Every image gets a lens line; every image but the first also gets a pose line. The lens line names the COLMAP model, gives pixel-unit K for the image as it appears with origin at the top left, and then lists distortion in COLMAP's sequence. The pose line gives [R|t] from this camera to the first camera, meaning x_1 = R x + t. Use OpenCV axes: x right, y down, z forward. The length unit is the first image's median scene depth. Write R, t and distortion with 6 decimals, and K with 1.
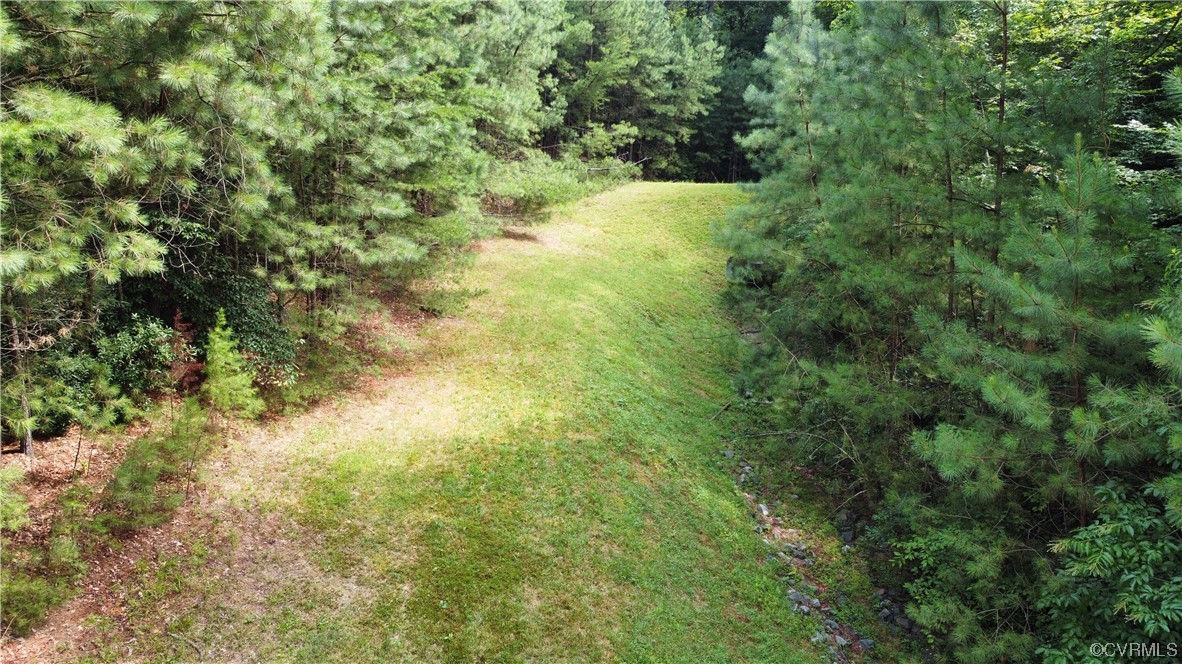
lens RADIAL K [[903.1, 0, 591.6], [0, 903.1, 330.1], [0, 0, 1]] dist [0.001061, 0.002872]
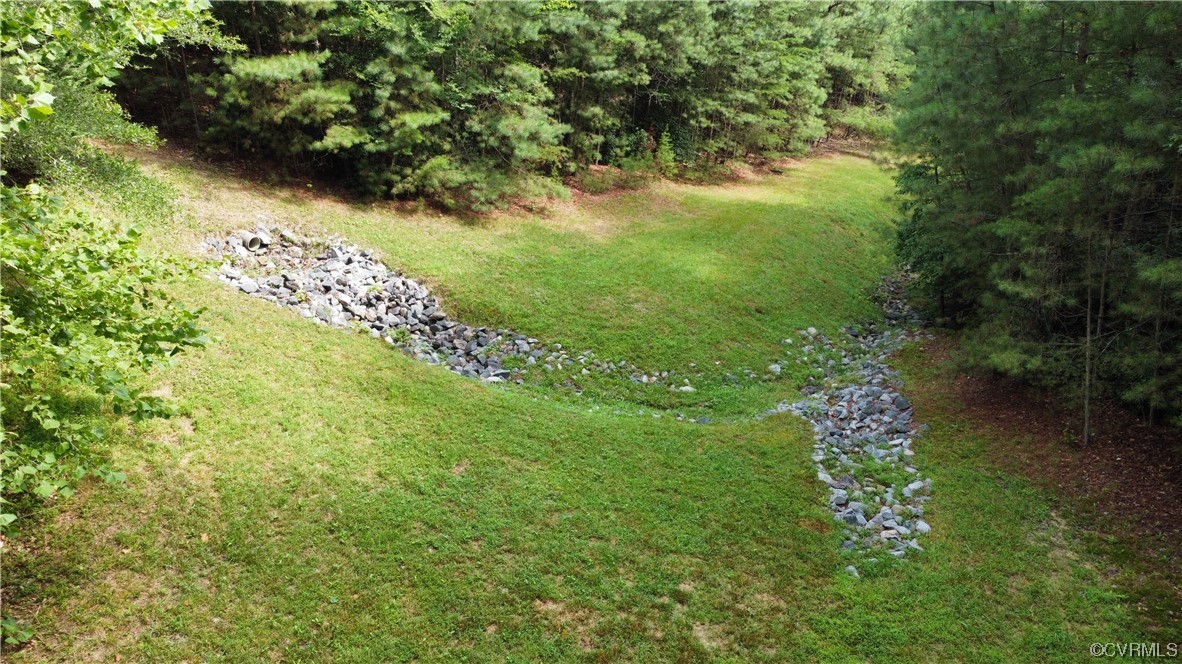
lens RADIAL K [[903.1, 0, 590.6], [0, 903.1, 332.8], [0, 0, 1]] dist [0.001061, 0.002872]
pose [[0.861735, 0.176005, -0.475853, 0.710562], [-0.173293, 0.983601, 0.049987, 0.455186], [0.476847, 0.039386, 0.878103, -1.305887]]
